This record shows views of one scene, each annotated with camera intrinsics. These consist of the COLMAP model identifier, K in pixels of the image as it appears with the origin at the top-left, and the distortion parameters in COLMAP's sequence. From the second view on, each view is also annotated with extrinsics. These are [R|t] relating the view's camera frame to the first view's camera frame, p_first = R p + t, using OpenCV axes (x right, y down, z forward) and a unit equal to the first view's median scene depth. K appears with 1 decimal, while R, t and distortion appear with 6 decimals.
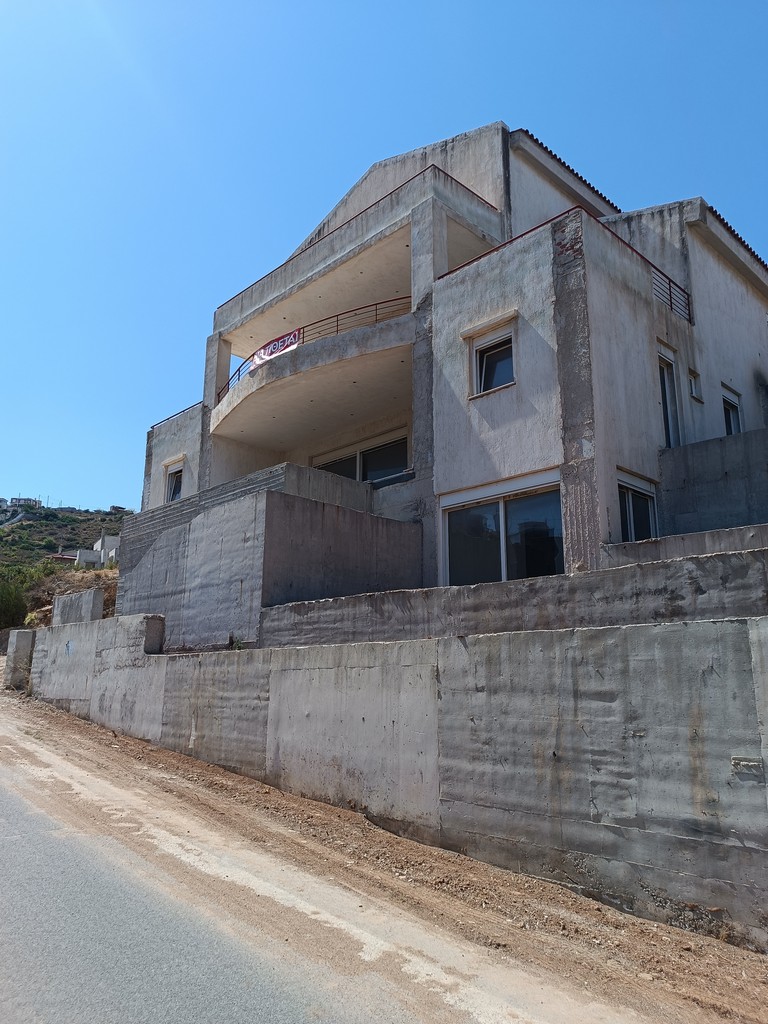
lens RADIAL K [[738.4, 0, 395.1], [0, 738.4, 513.8], [0, 0, 1]] dist [0.028178, -0.021784]
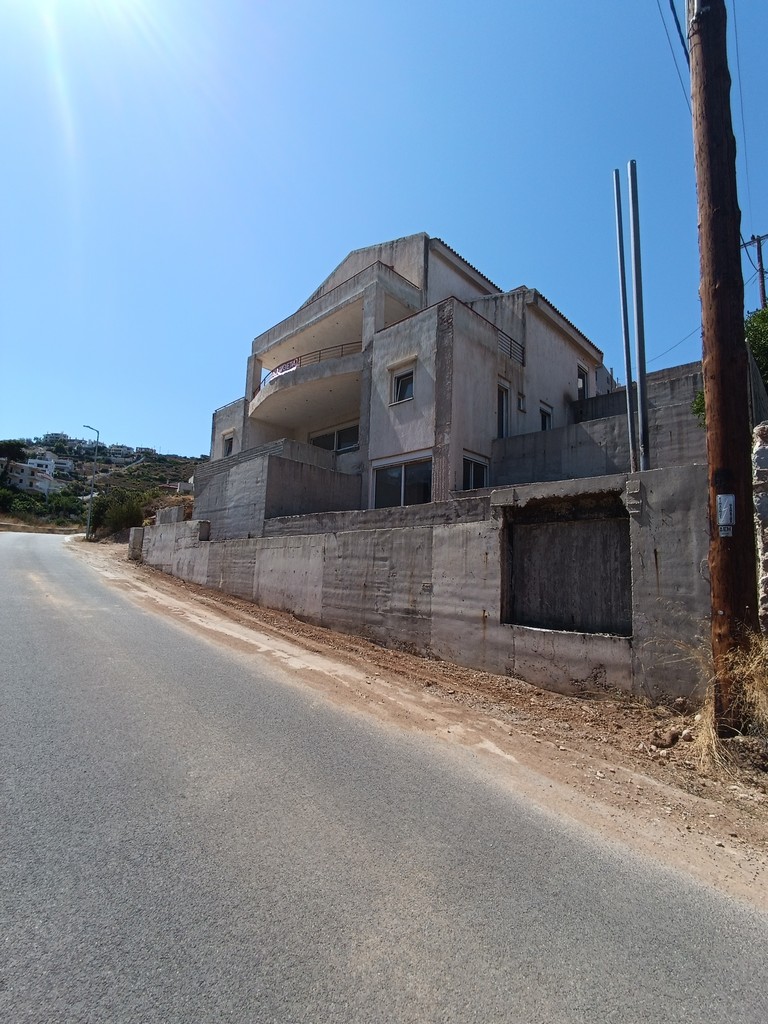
lens RADIAL K [[544.7, 0, 436.5], [0, 544.7, 523.5], [0, 0, 1]] dist [-0.001142, -0.000201]
pose [[0.999286, 0.035128, 0.013925, 0.220382], [-0.036459, 0.993159, 0.110932, -0.027624], [-0.009933, -0.111361, 0.993730, -0.340735]]
